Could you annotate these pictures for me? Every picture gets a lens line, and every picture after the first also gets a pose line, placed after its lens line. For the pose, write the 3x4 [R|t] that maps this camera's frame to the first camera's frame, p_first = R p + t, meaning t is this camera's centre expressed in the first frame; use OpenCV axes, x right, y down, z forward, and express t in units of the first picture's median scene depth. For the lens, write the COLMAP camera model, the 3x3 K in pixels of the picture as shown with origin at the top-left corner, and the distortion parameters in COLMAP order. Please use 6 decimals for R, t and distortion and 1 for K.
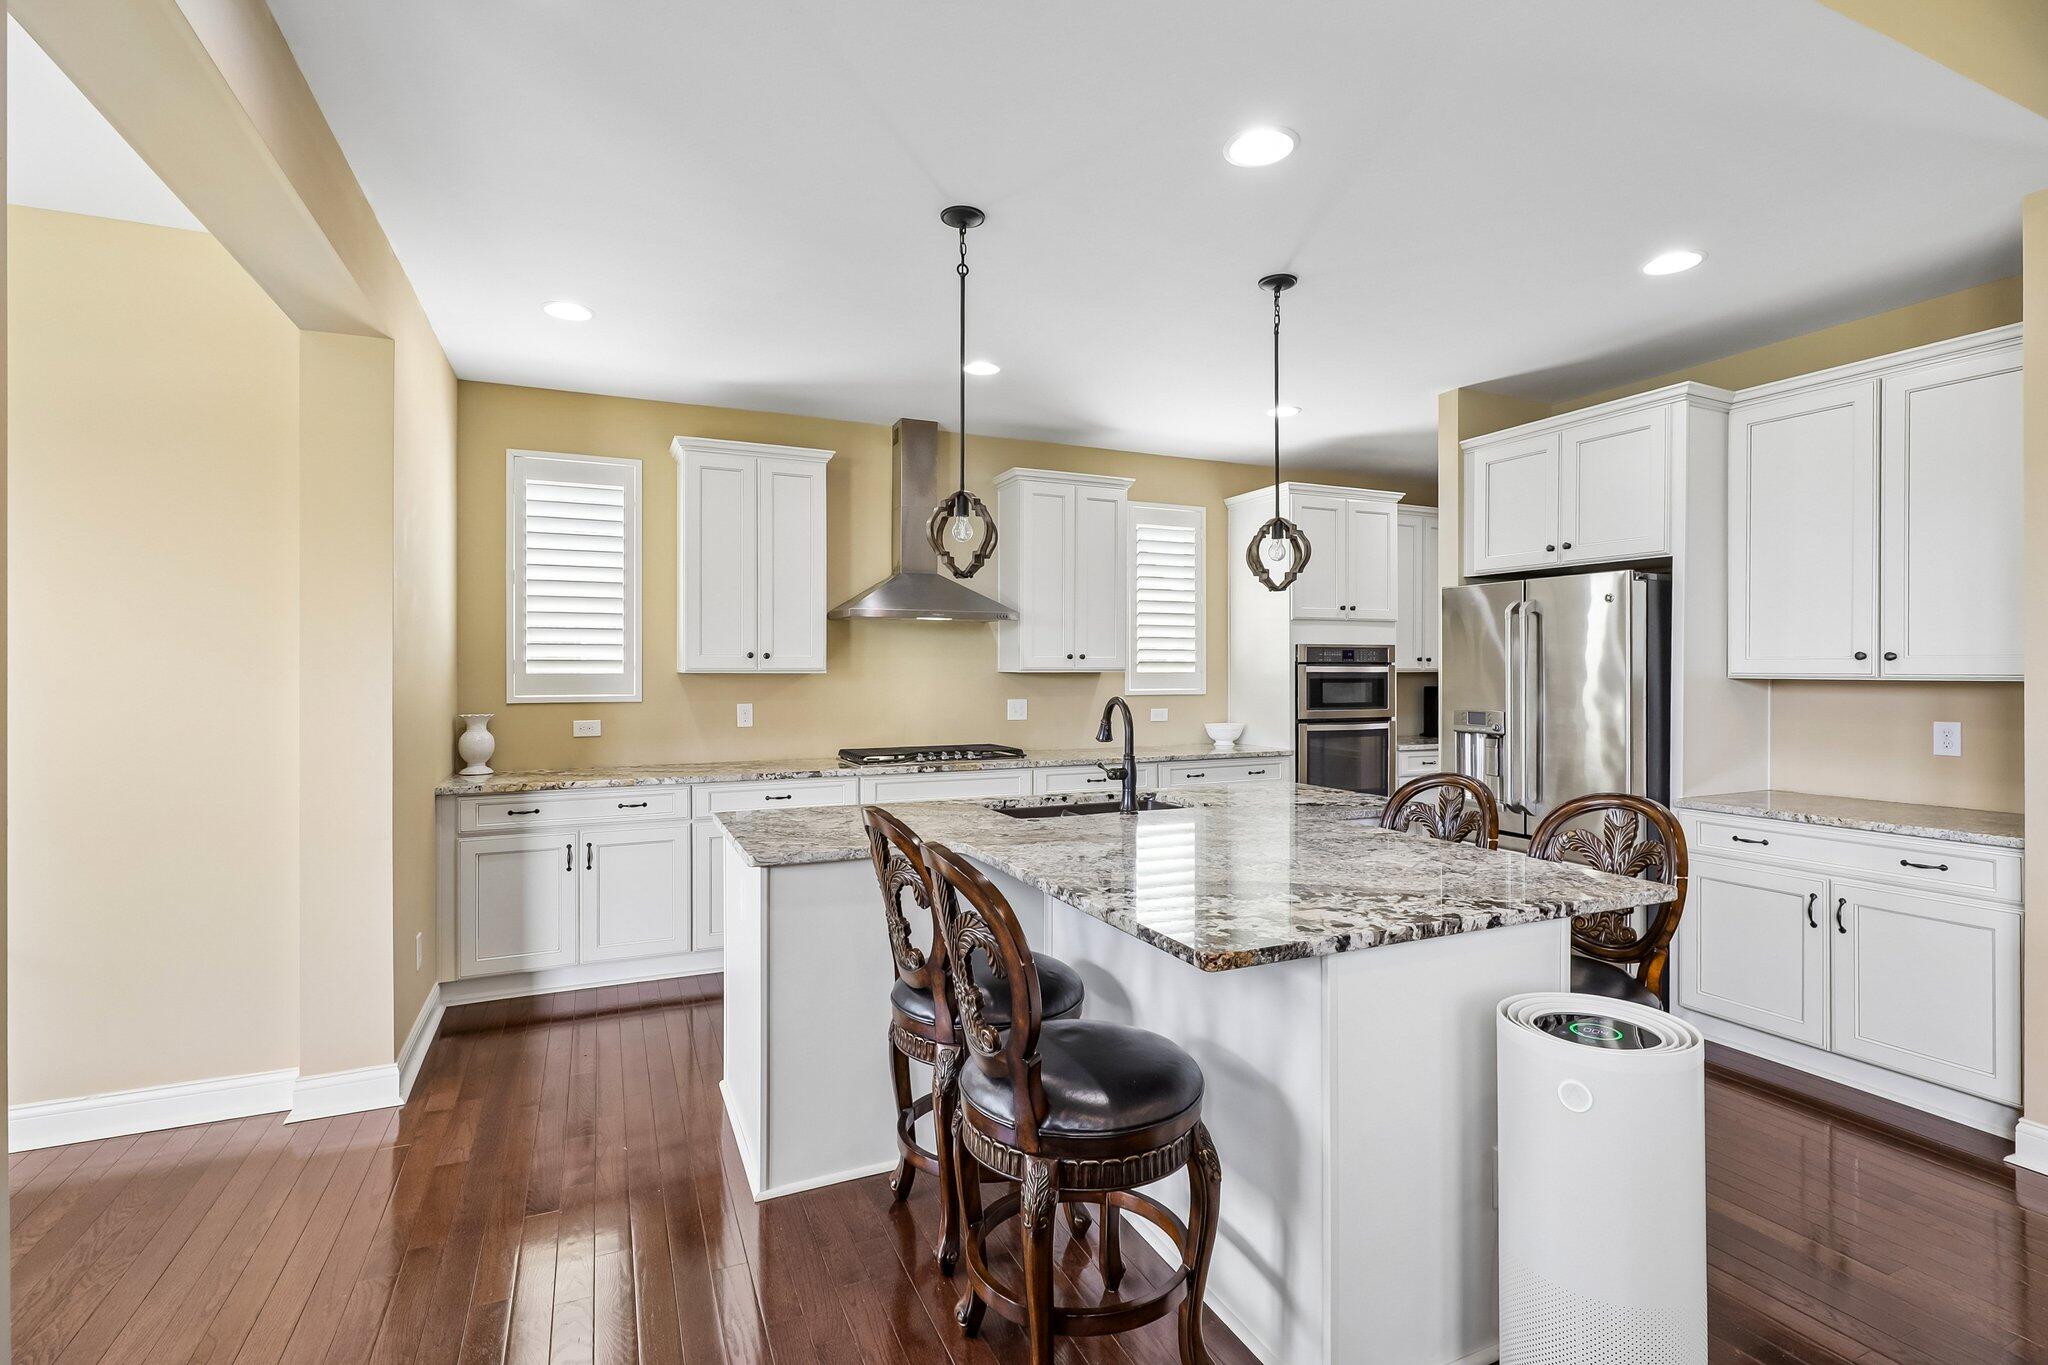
lens RADIAL K [[953.6, 0, 1019.0], [0, 953.6, 669.3], [0, 0, 1]] dist [-0.000338, -0.000131]
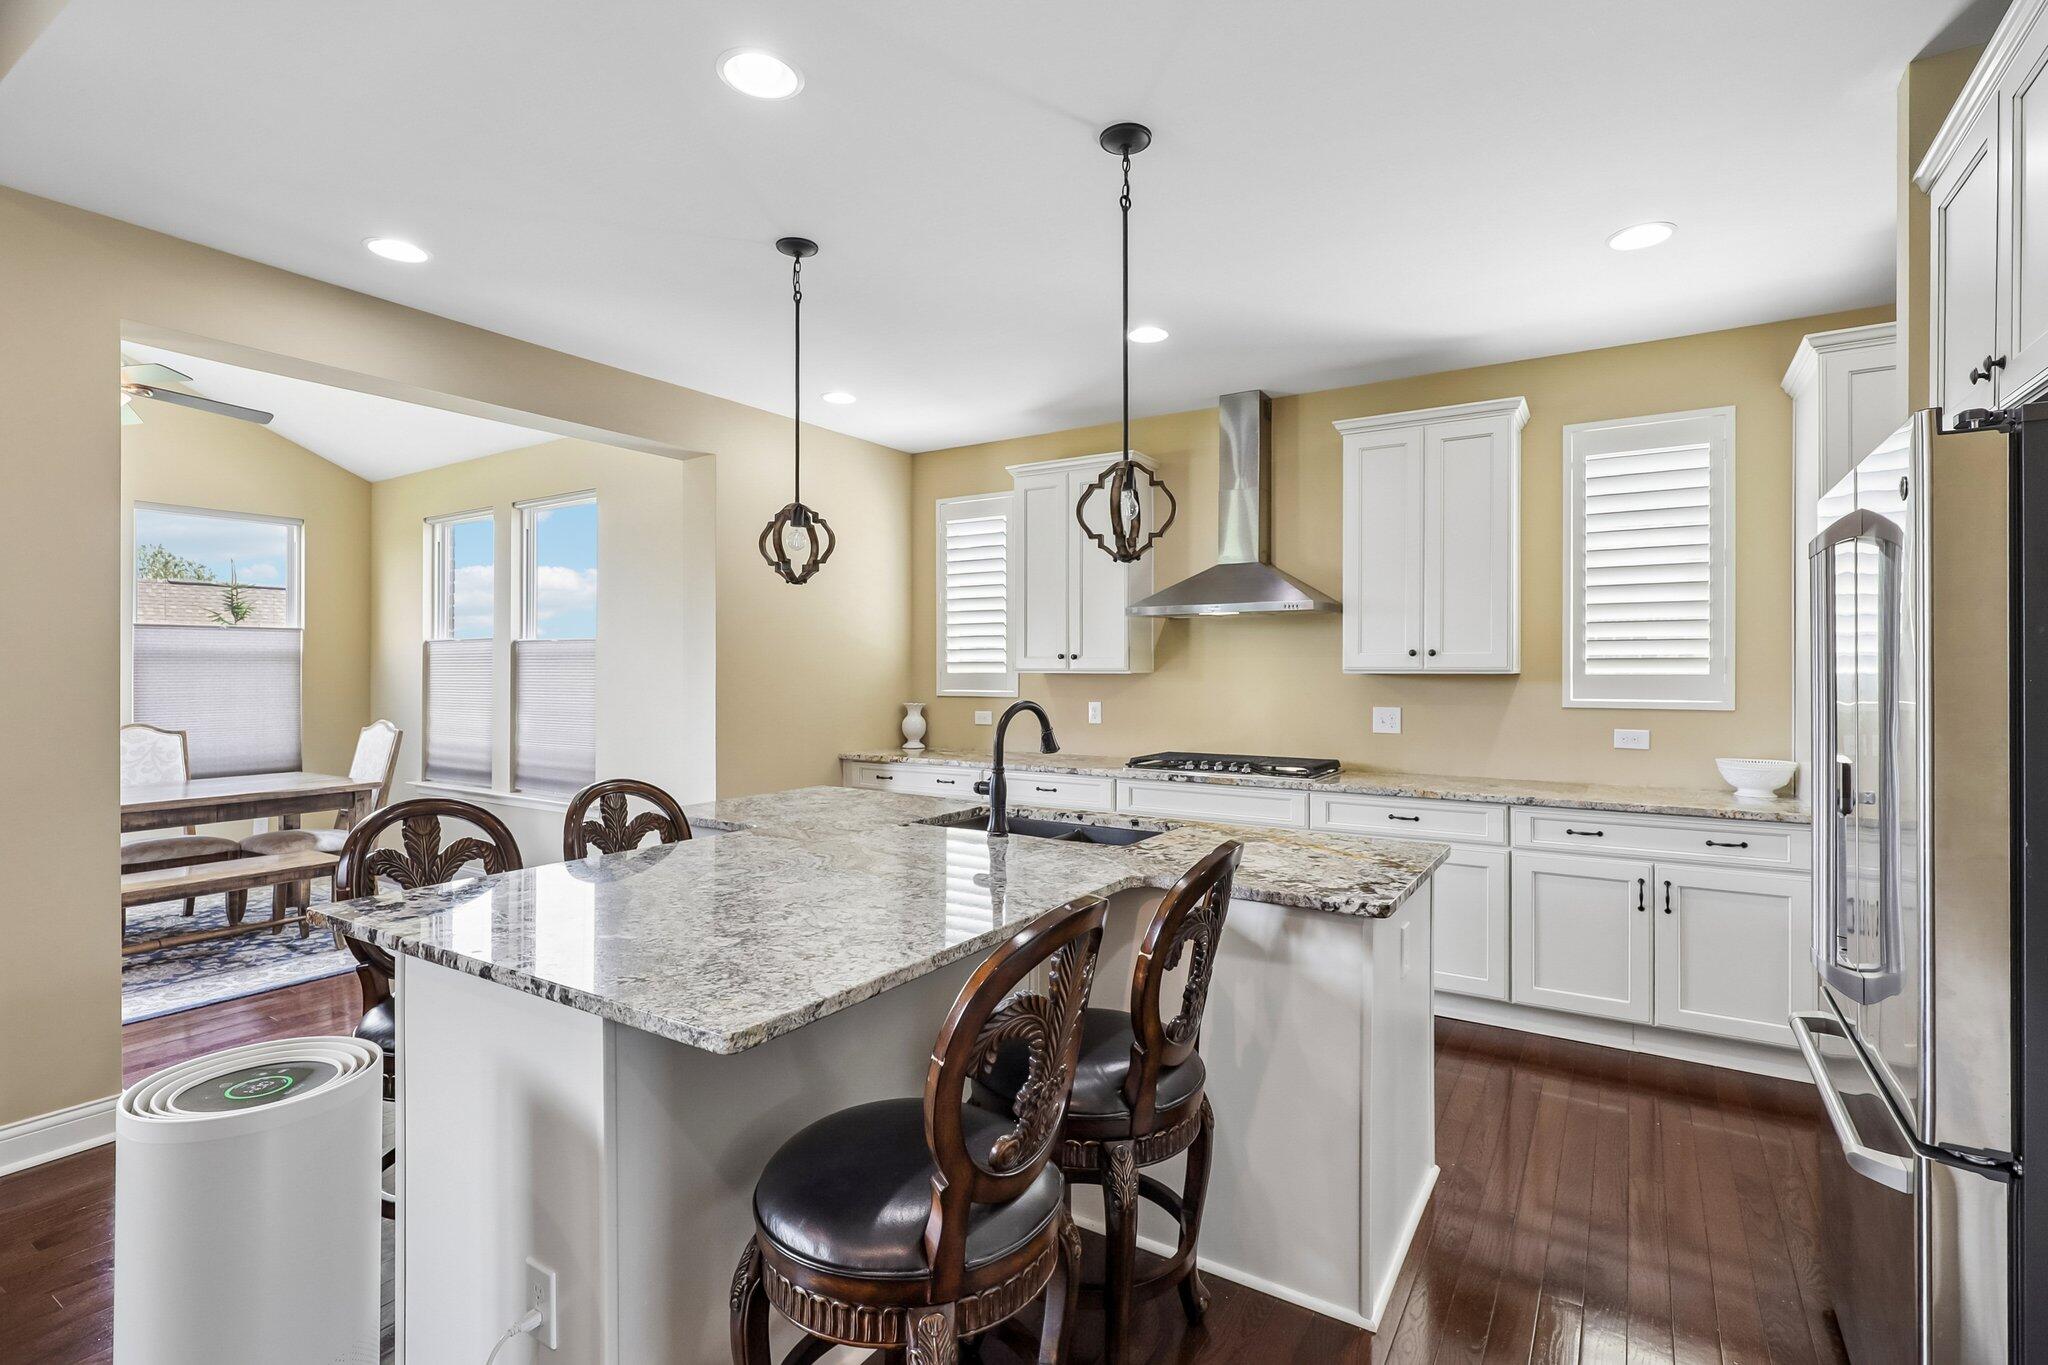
lens RADIAL K [[964.8, 0, 1027.2], [0, 964.8, 666.8], [0, 0, 1]] dist [0.002799, 0.000435]
pose [[0.559371, -0.001113, -0.828917, 0.614512], [0.000666, 0.999999, -0.000894, -0.002484], [0.828917, -0.000052, 0.559371, 0.366385]]
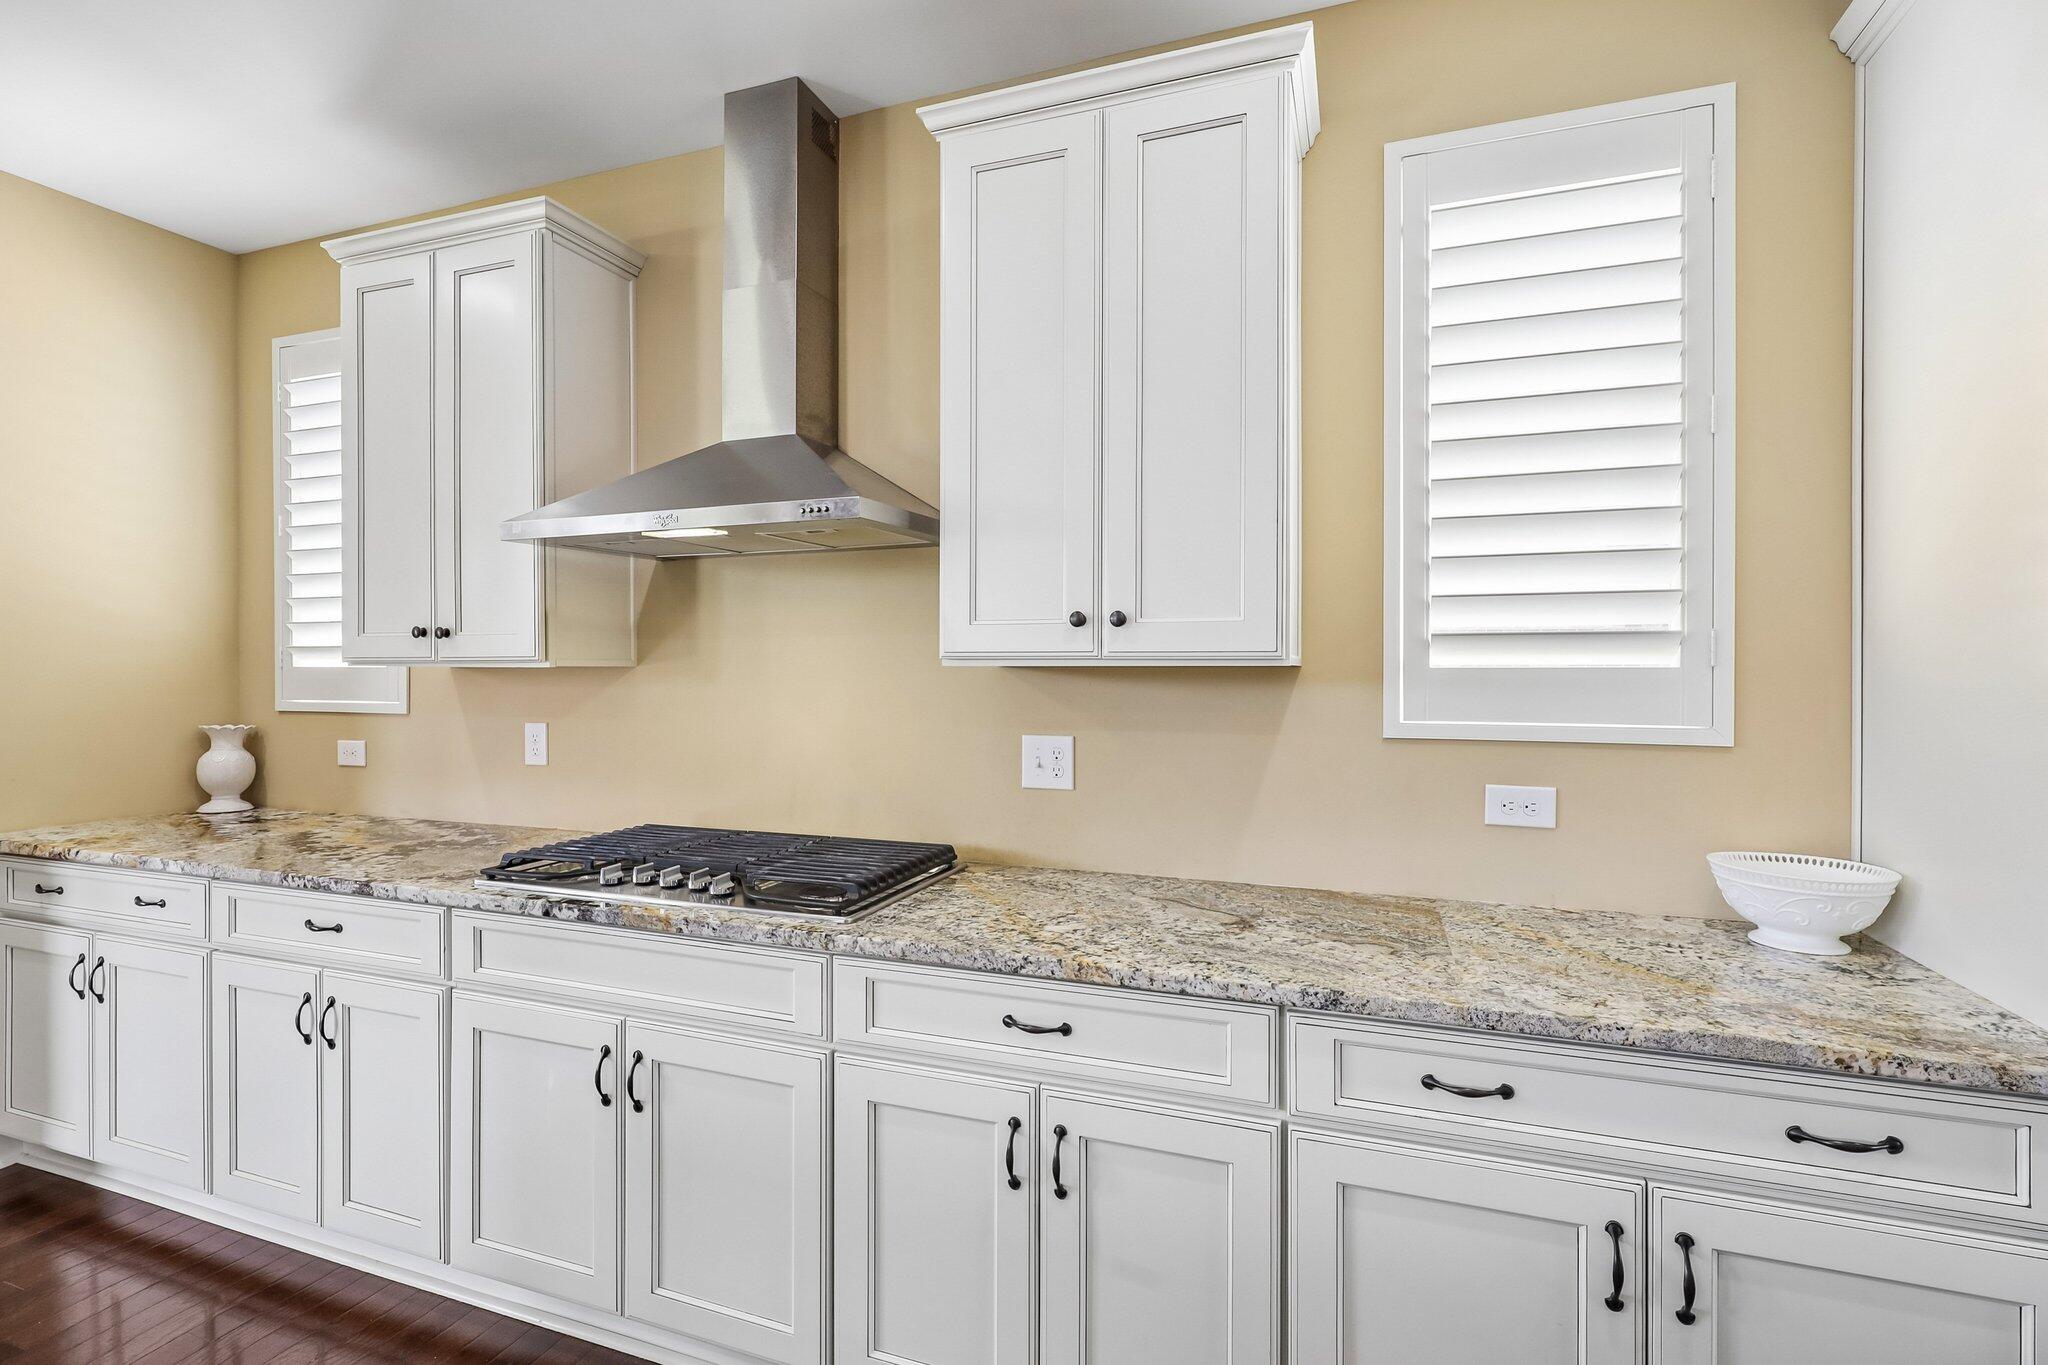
lens RADIAL K [[953.6, 0, 1019.0], [0, 953.6, 669.3], [0, 0, 1]] dist [-0.000338, -0.000131]
pose [[0.717234, 0.002263, -0.696829, 0.322735], [-0.000554, 0.999996, 0.002678, 0.003698], [0.696832, -0.001535, 0.717232, 0.874740]]
